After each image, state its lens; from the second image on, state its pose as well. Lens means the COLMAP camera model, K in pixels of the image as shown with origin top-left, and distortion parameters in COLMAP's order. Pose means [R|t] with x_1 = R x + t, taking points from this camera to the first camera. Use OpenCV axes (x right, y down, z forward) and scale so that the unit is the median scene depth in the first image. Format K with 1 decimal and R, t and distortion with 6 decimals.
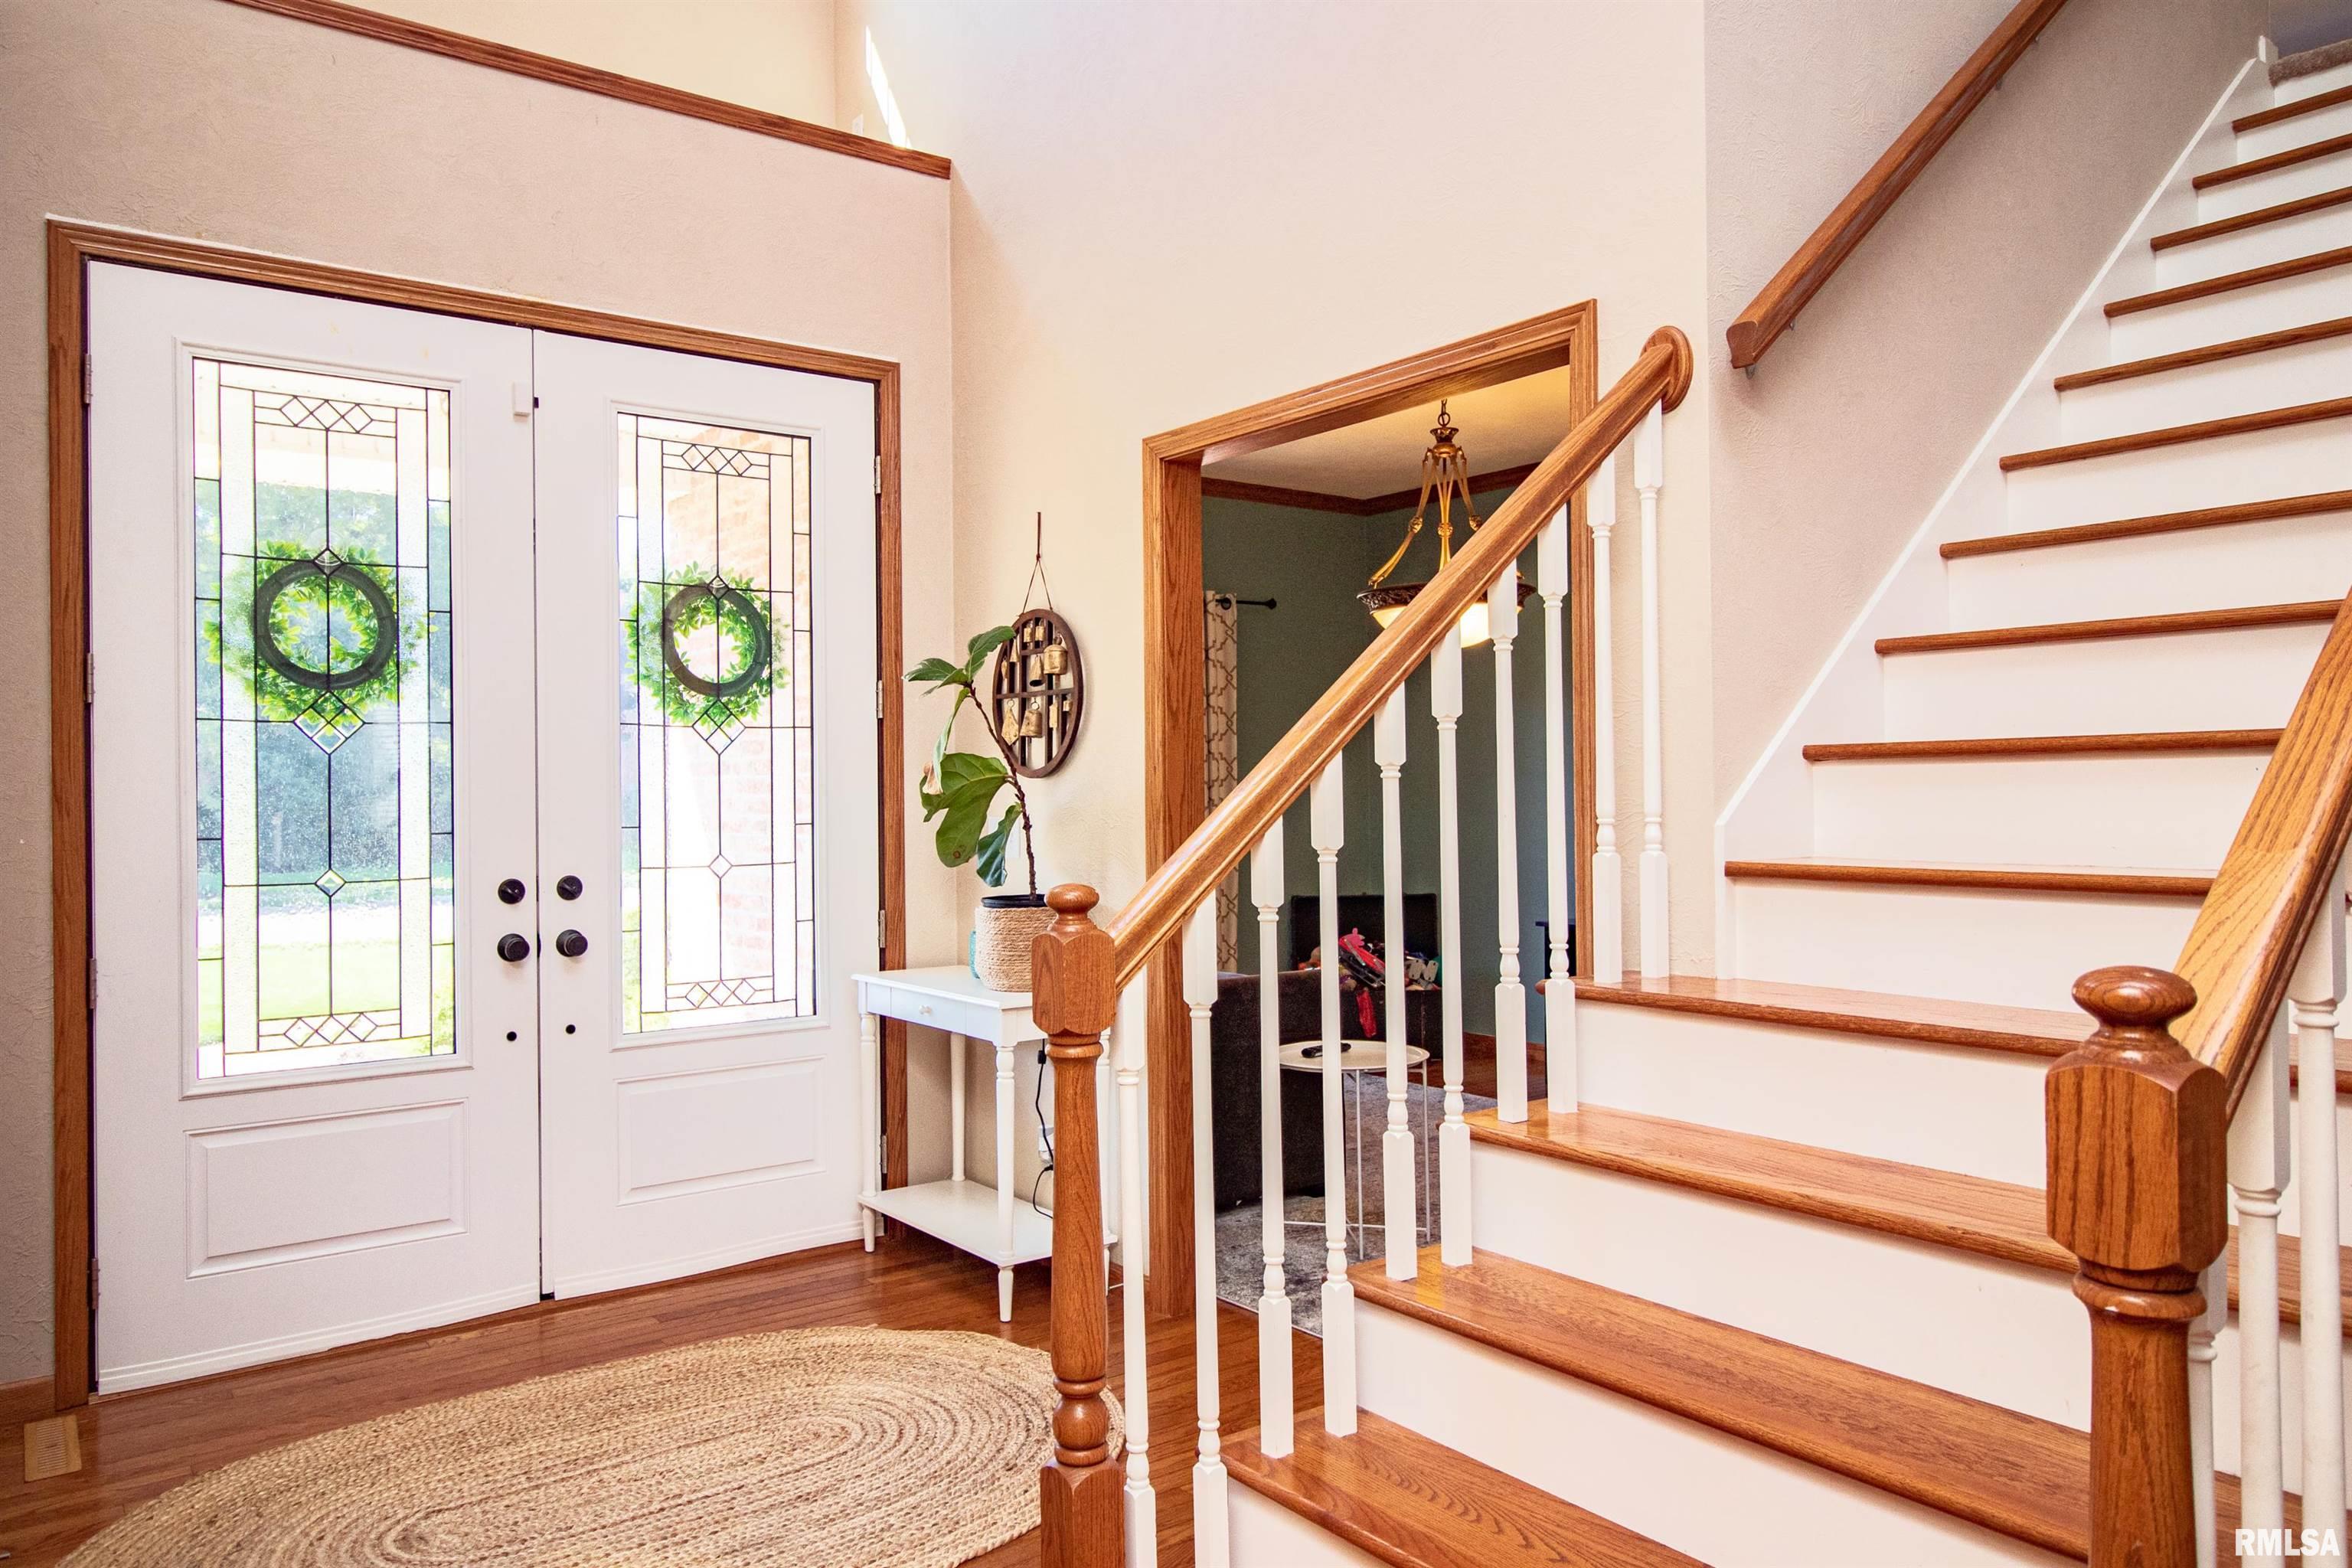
lens RADIAL K [[1584.4, 0, 1171.2], [0, 1584.4, 779.6], [0, 0, 1]] dist [-0.006075, -0.002941]
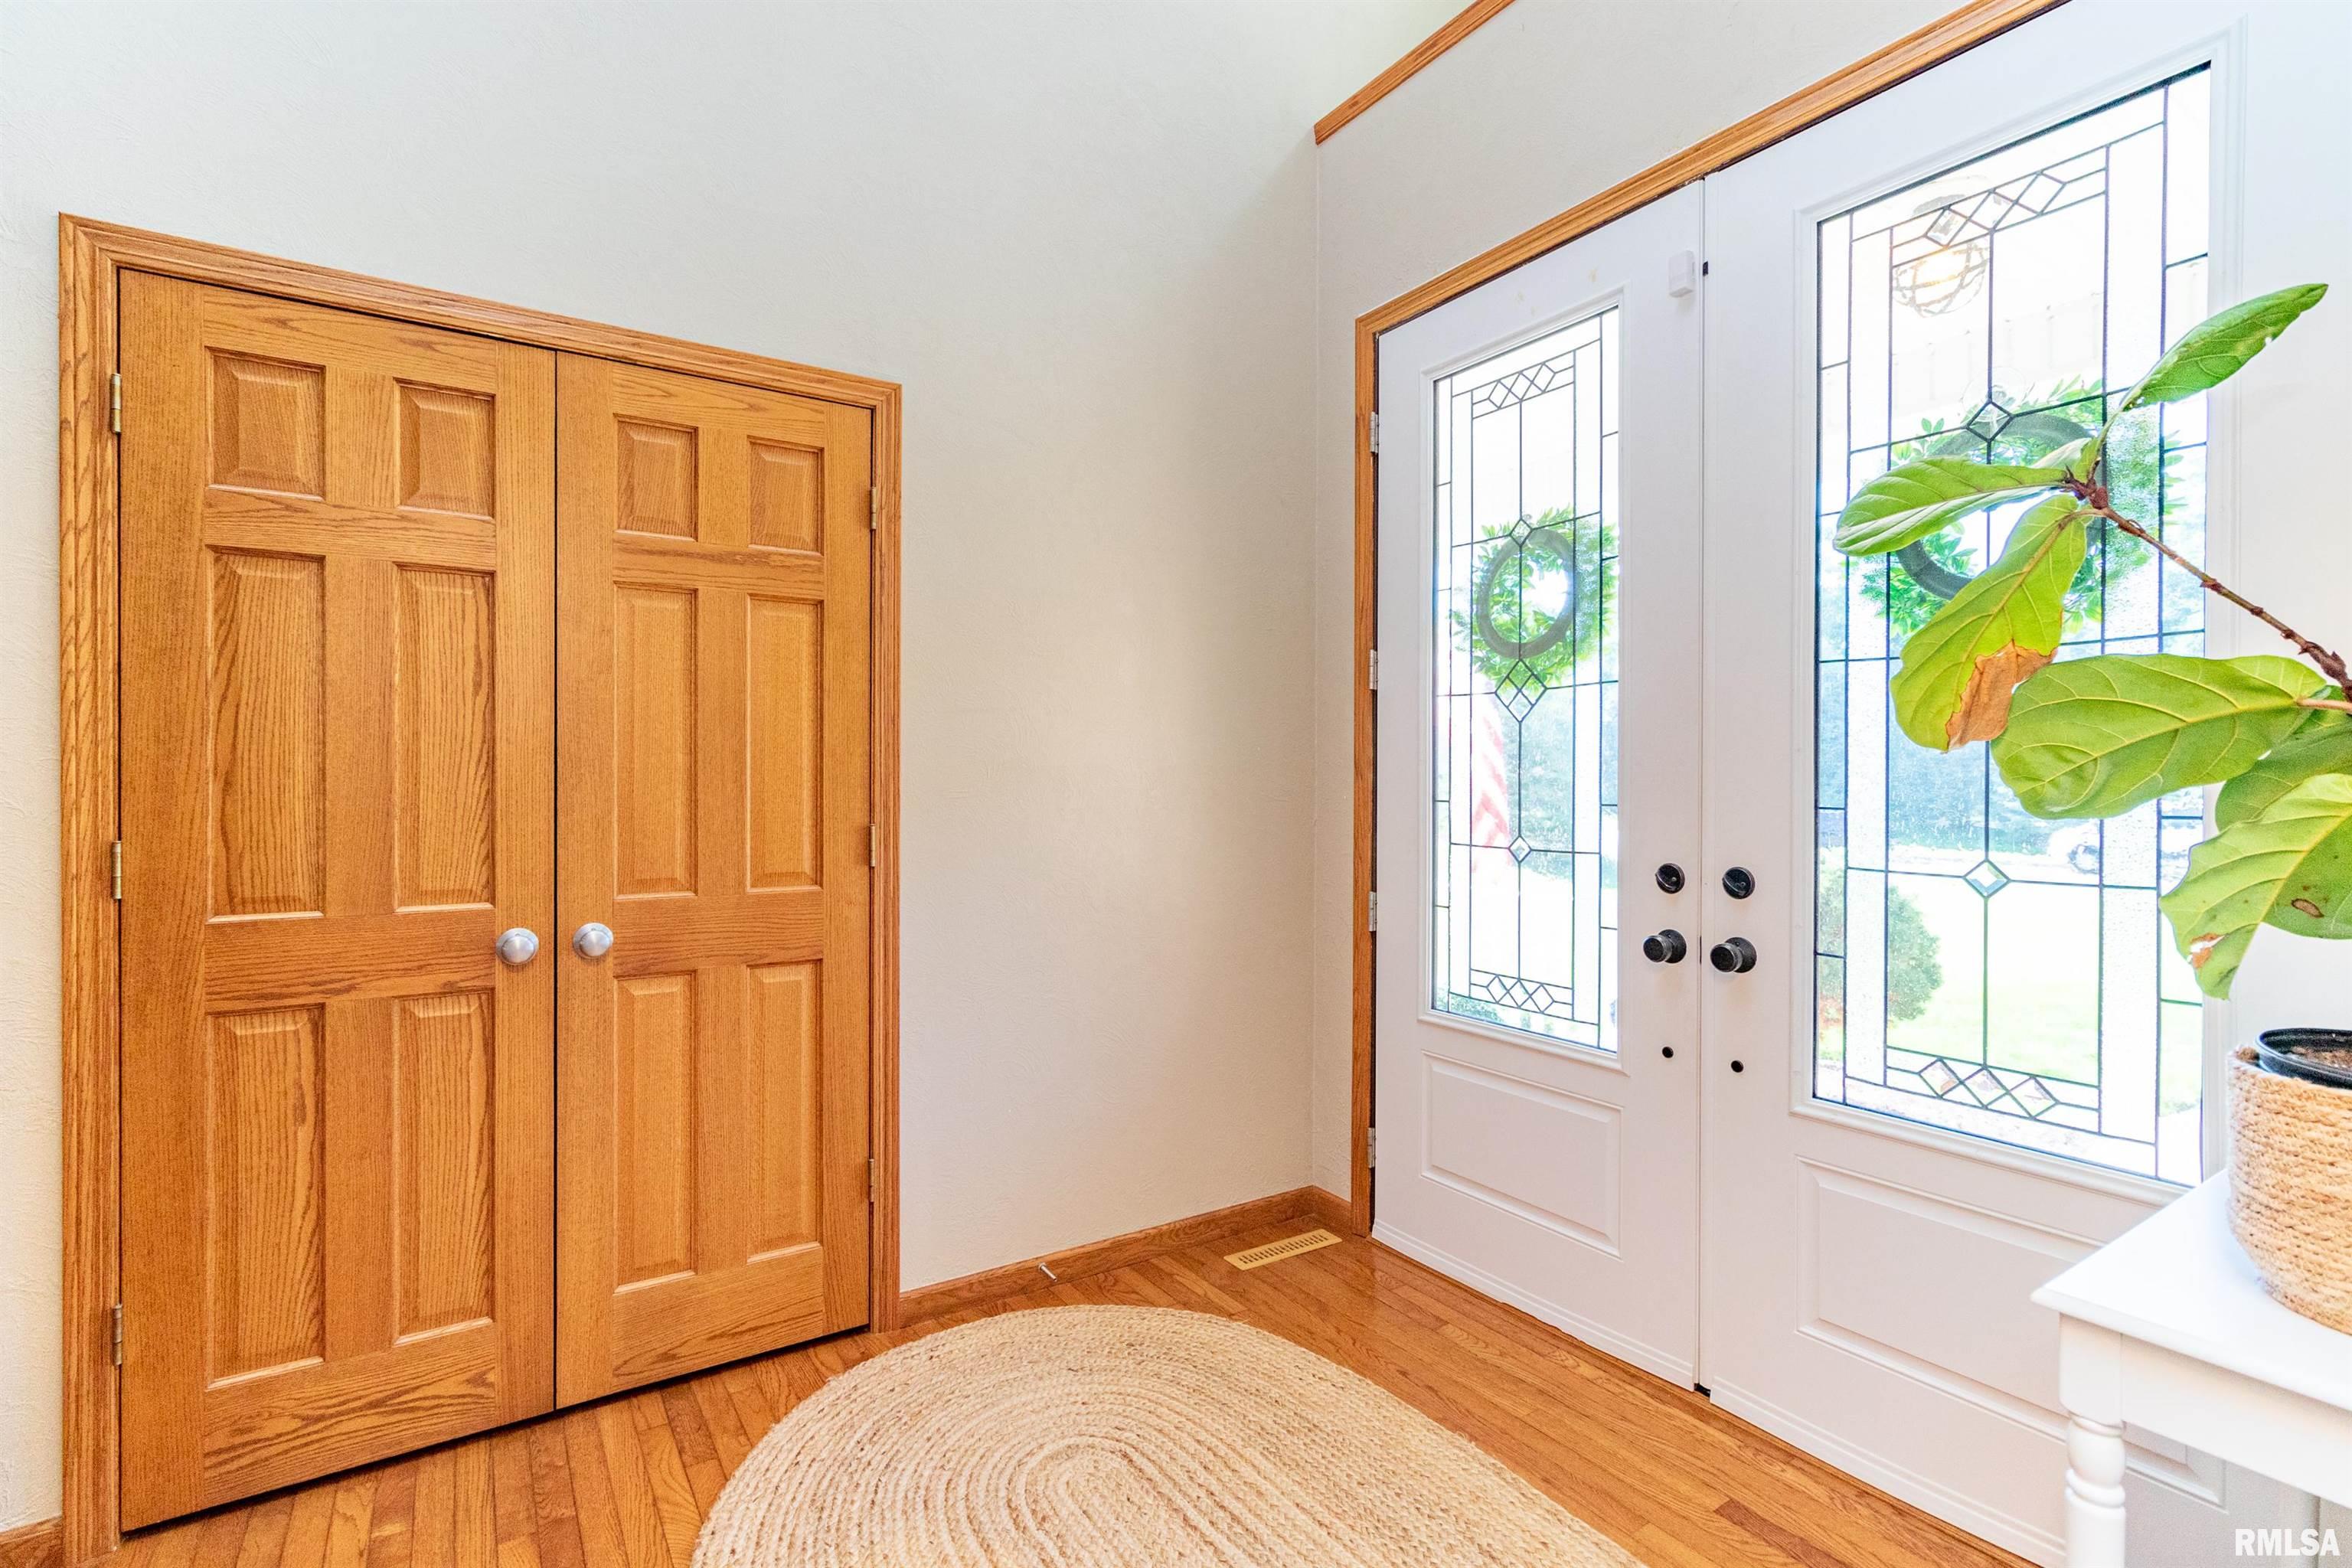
lens RADIAL K [[1085.7, 0, 1189.4], [0, 1085.7, 788.5], [0, 0, 1]] dist [0.001077, 0.000698]
pose [[-0.059169, 0.017759, -0.998090, 0.172280], [0.002062, 0.999842, 0.017668, 0.013403], [0.998246, -0.001012, -0.059196, 0.816176]]
